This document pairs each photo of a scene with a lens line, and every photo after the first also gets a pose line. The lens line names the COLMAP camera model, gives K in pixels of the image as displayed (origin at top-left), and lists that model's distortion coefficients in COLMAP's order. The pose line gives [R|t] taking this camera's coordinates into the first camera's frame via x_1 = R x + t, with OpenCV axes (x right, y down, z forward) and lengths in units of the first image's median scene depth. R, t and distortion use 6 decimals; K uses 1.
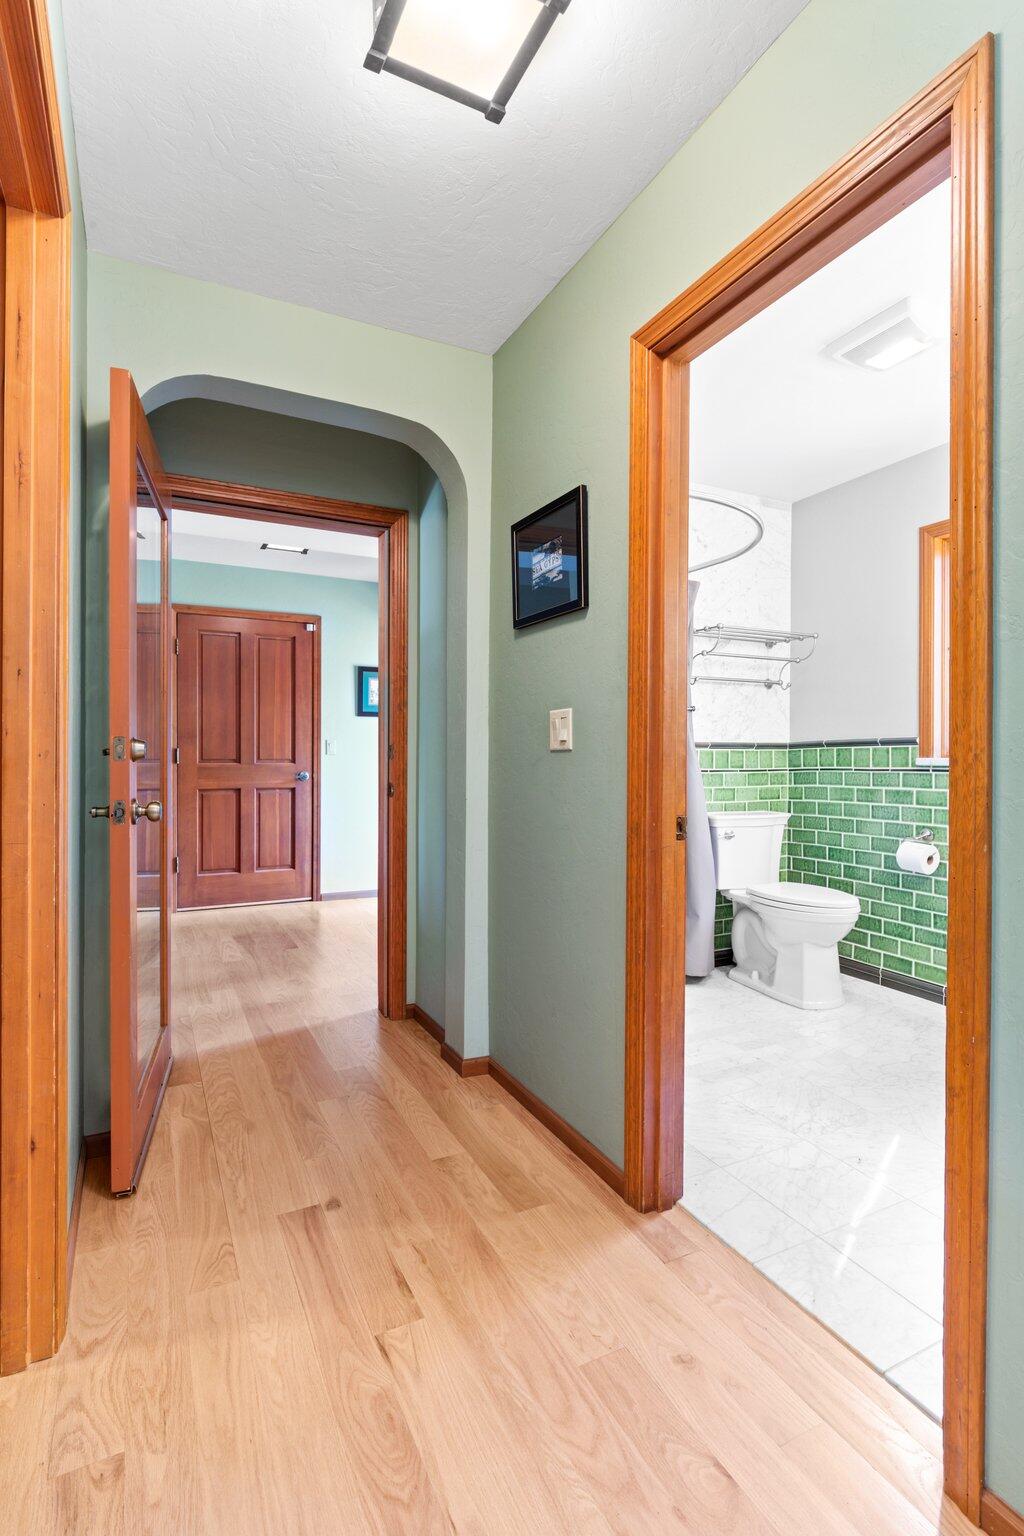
lens RADIAL K [[747.2, 0, 514.0], [0, 747.2, 757.3], [0, 0, 1]] dist [-0.002850, 0.001080]
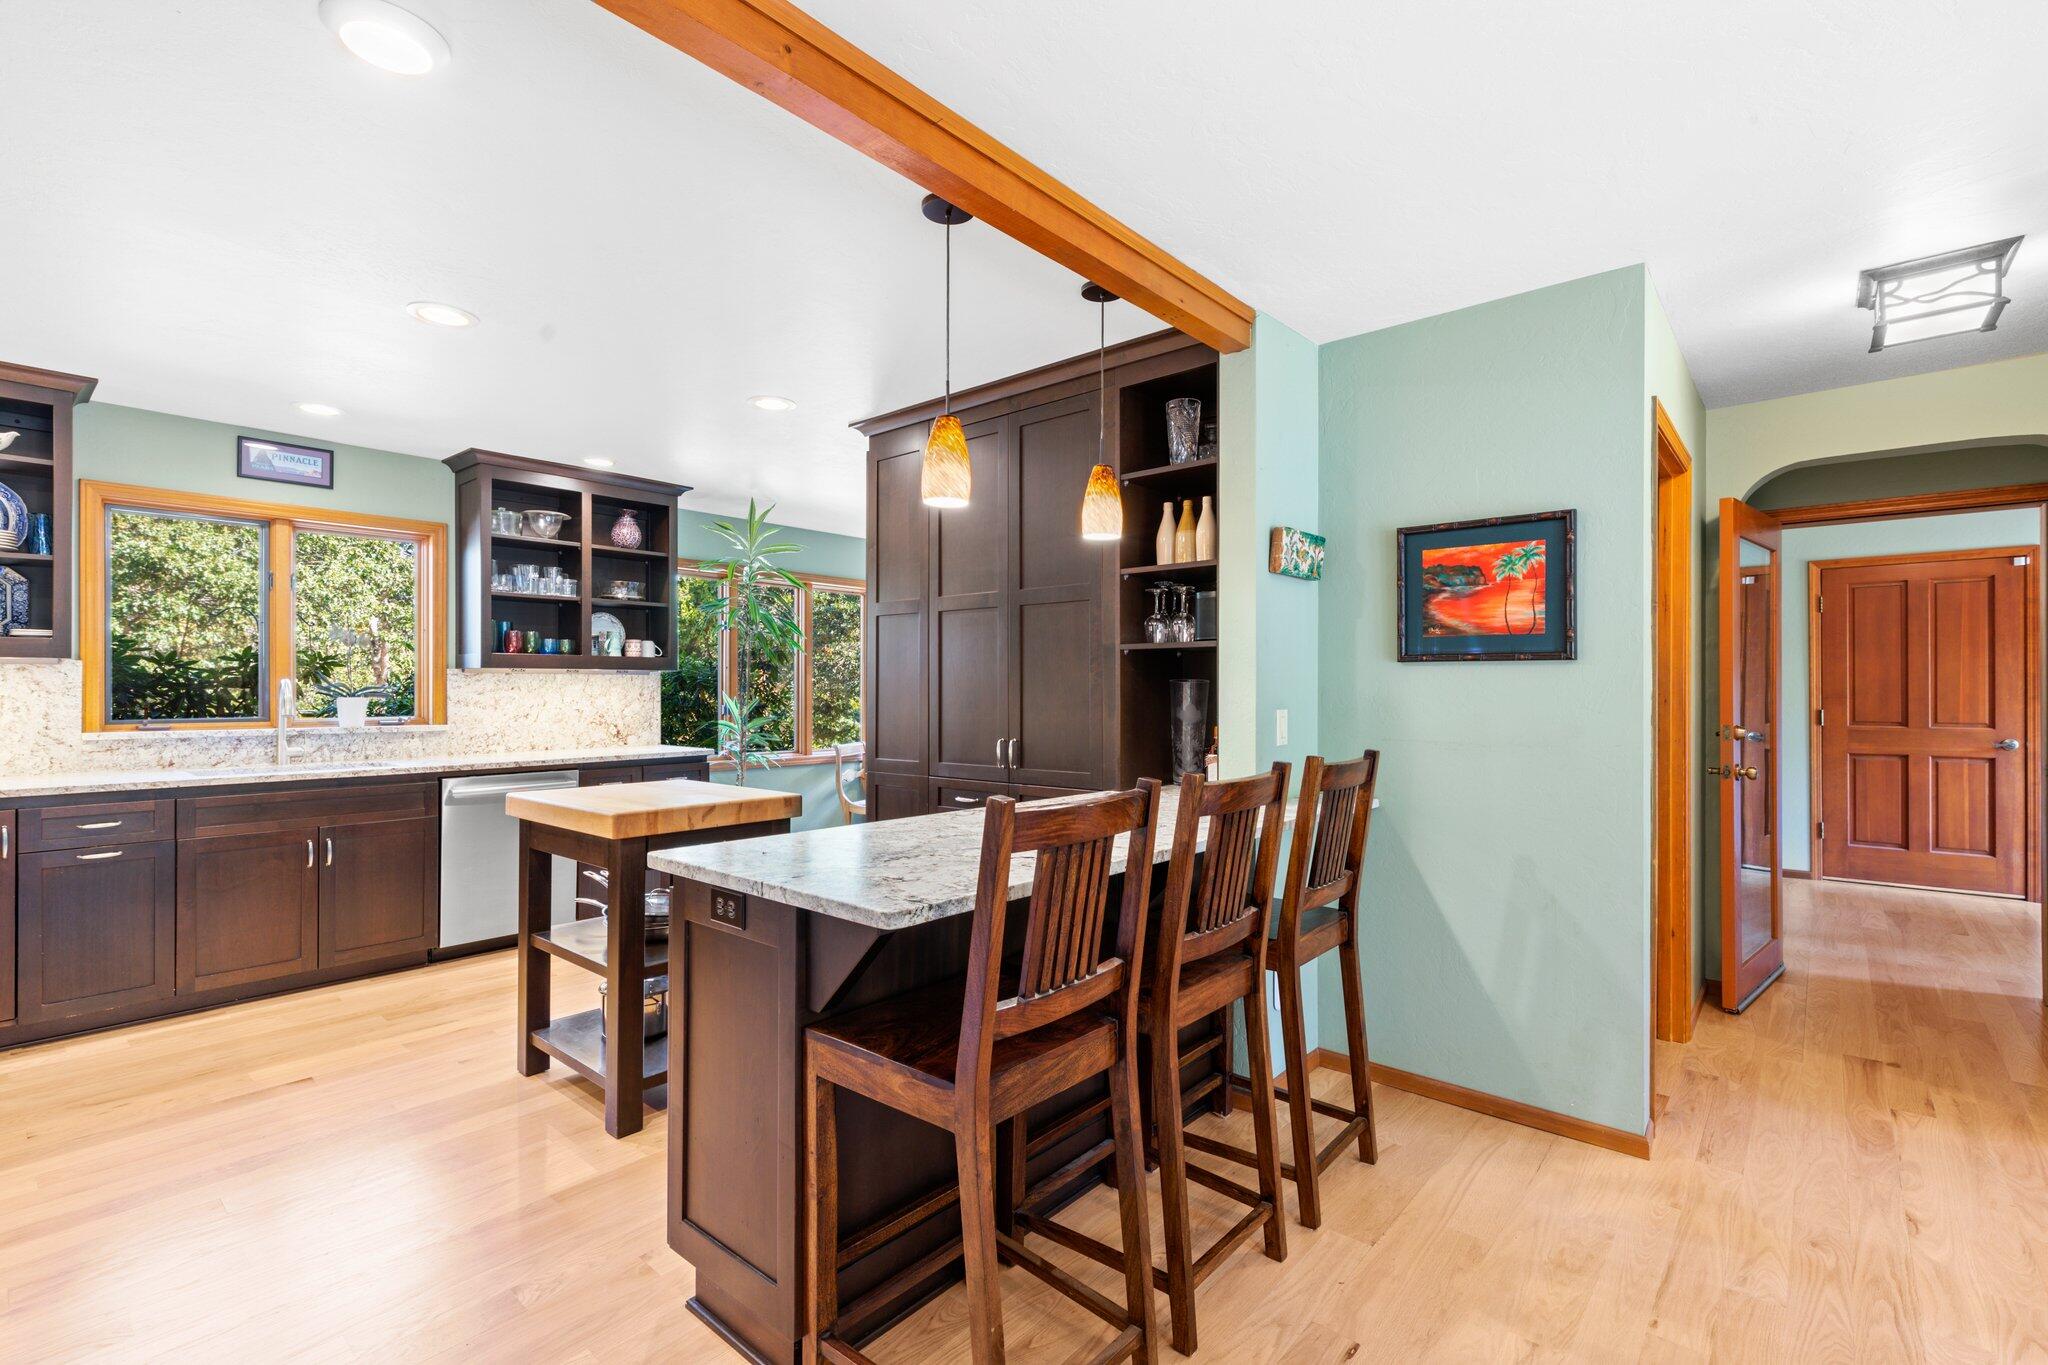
lens RADIAL K [[919.9, 0, 1022.4], [0, 919.9, 683.3], [0, 0, 1]] dist [-0.000924, 0.000084]
pose [[0.378843, -0.007960, -0.925427, 0.254168], [-0.000561, 0.999961, -0.008831, -0.034515], [0.925461, 0.003865, 0.378824, -0.401633]]
